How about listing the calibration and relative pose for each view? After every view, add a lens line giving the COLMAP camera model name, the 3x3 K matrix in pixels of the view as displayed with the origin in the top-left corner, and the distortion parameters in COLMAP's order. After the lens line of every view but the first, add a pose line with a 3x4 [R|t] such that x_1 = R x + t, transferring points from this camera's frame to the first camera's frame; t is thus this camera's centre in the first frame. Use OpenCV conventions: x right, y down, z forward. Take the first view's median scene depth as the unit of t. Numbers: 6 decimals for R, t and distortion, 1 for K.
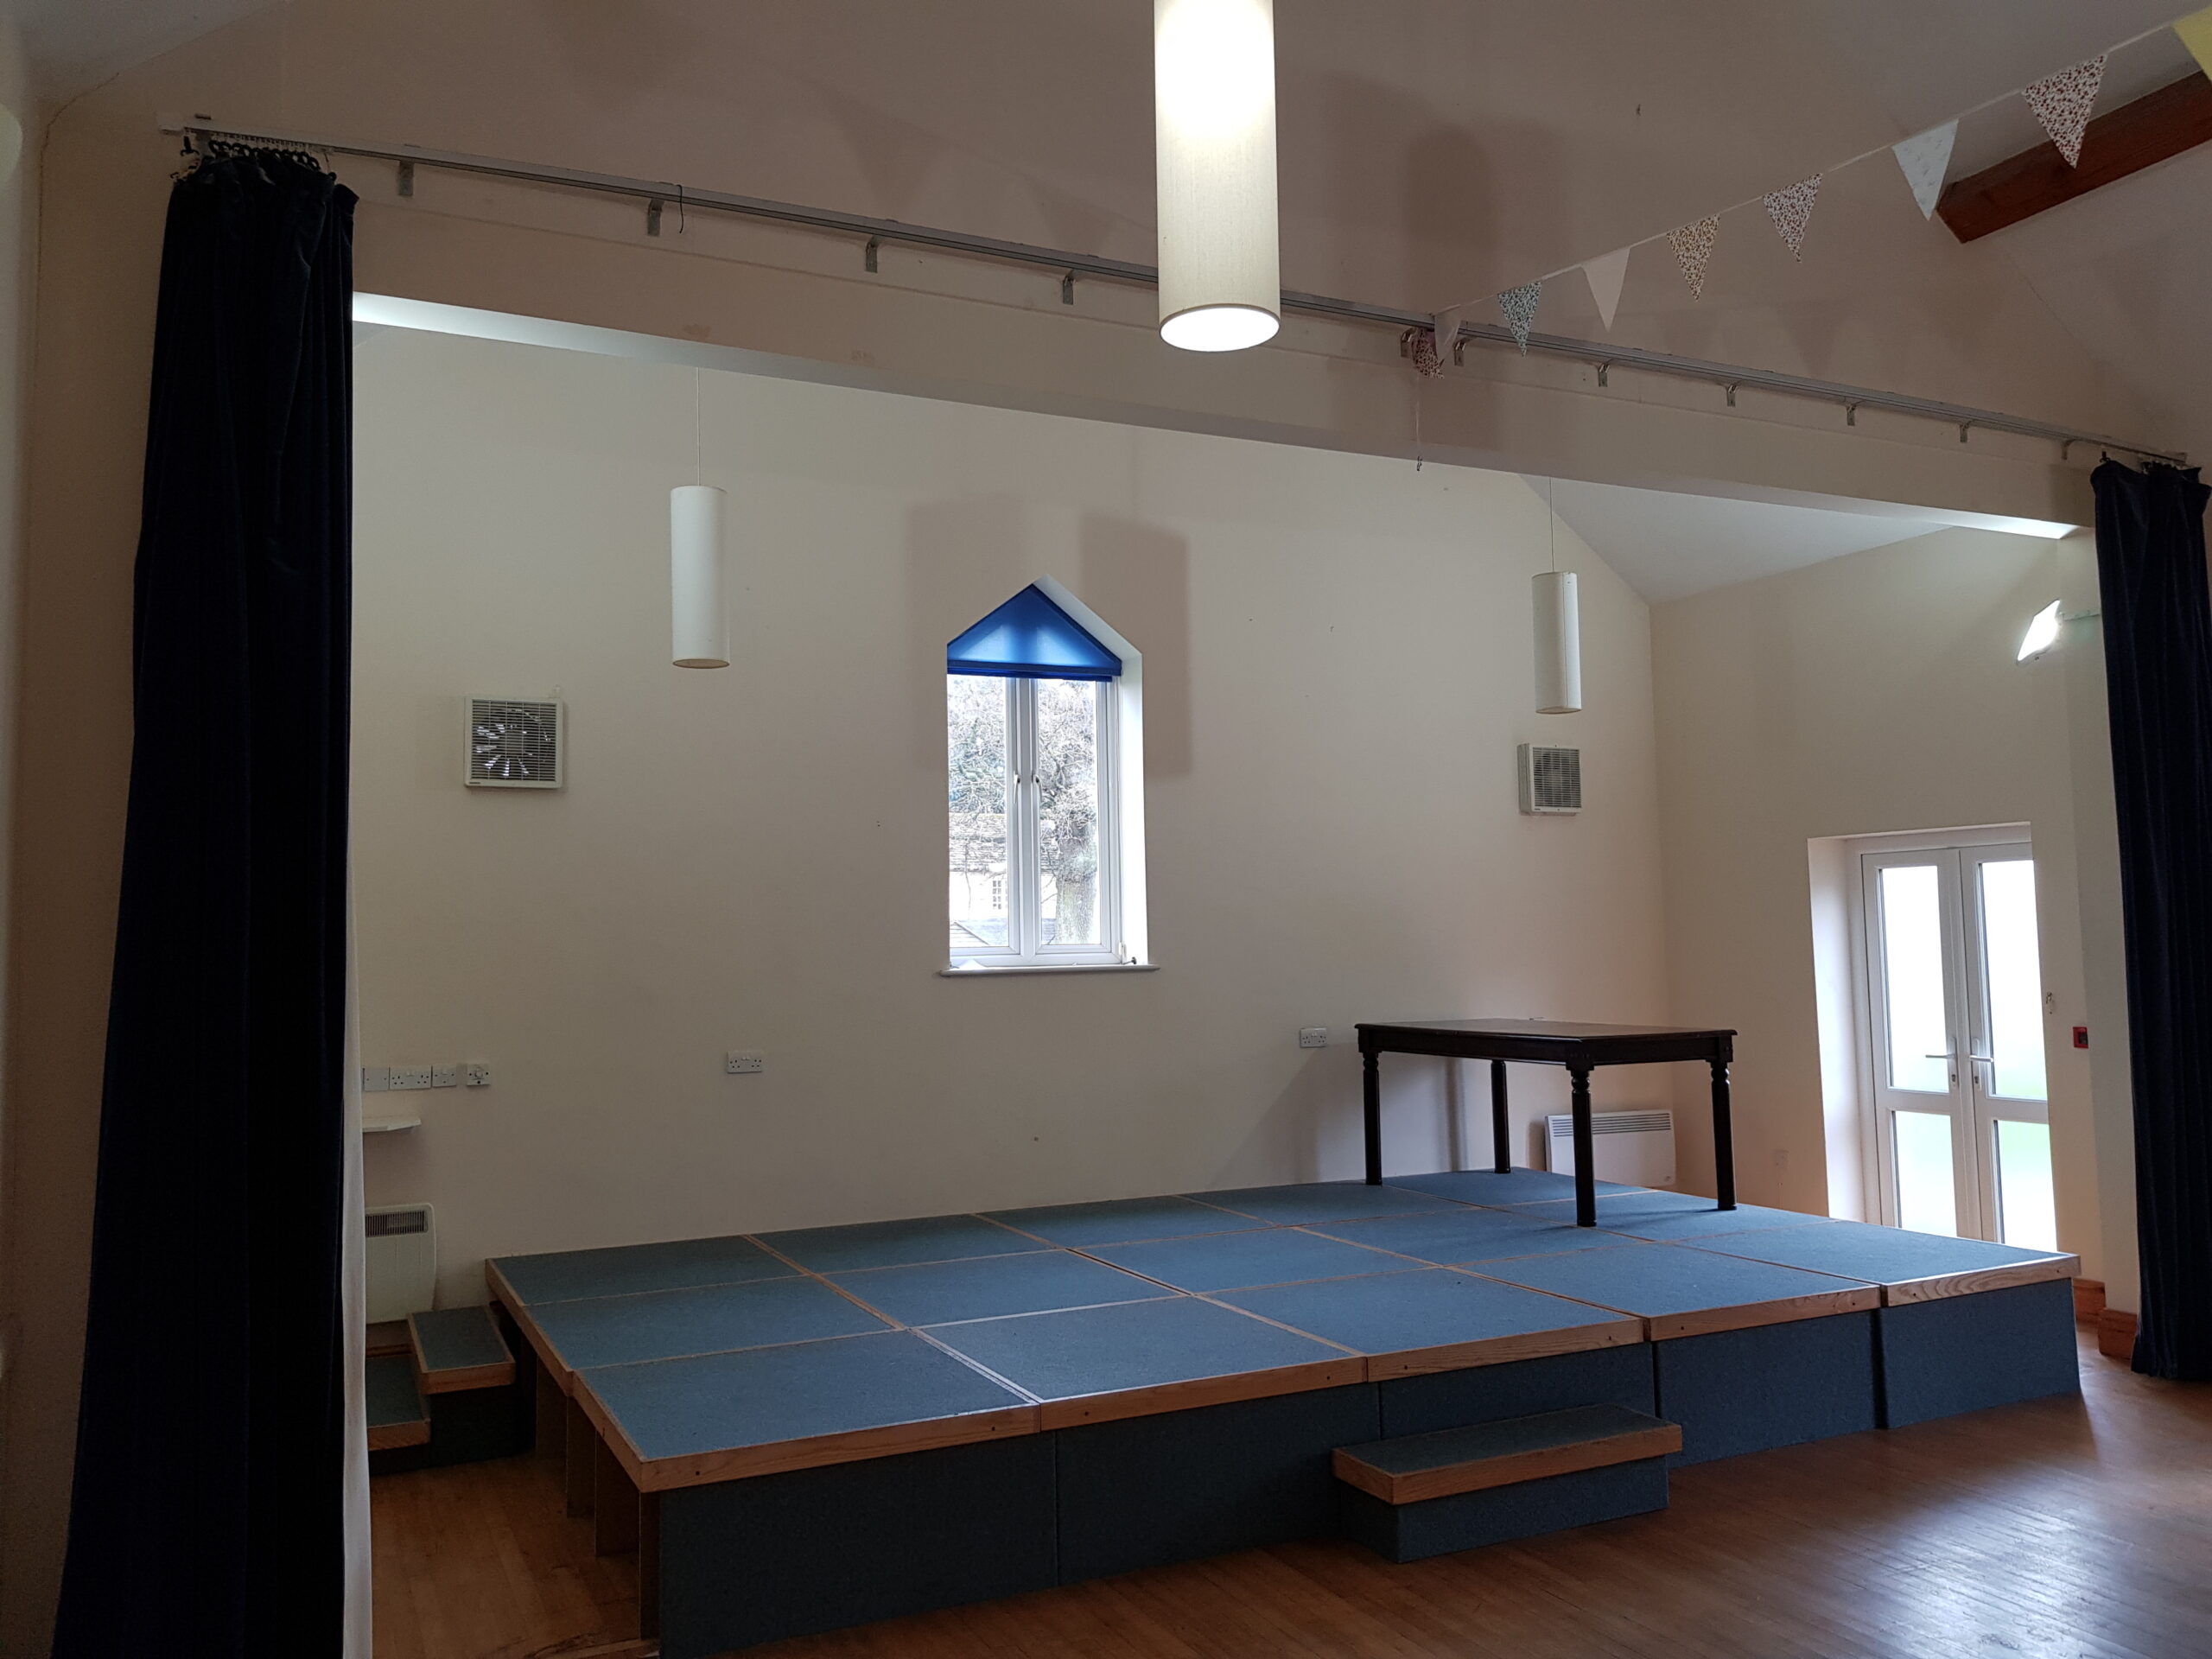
lens RADIAL K [[1704.3, 0, 1097.4], [0, 1704.3, 842.4], [0, 0, 1]] dist [0.086630, -0.112697]
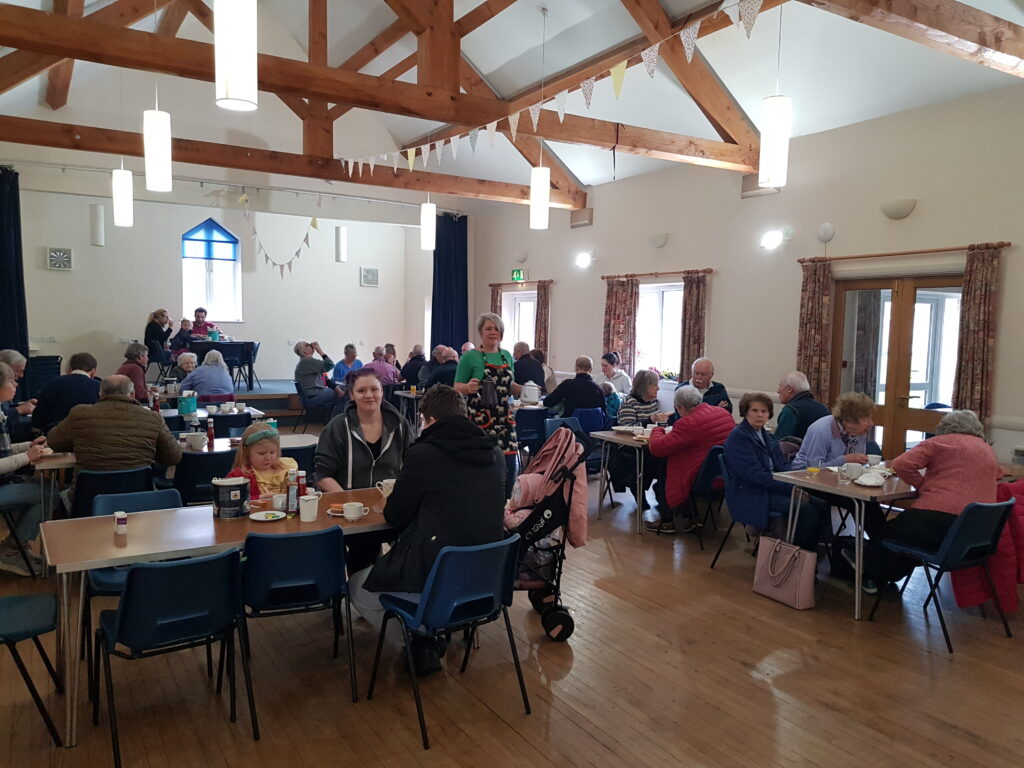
lens RADIAL K [[790.0, 0, 511.5], [0, 790.0, 397.0], [0, 0, 1]] dist [0.063050, -0.065196]
pose [[0.994547, 0.031851, 0.099304, 0.464430], [-0.046161, 0.988307, 0.145322, -0.049013], [-0.093514, -0.149114, 0.984388, -0.862854]]
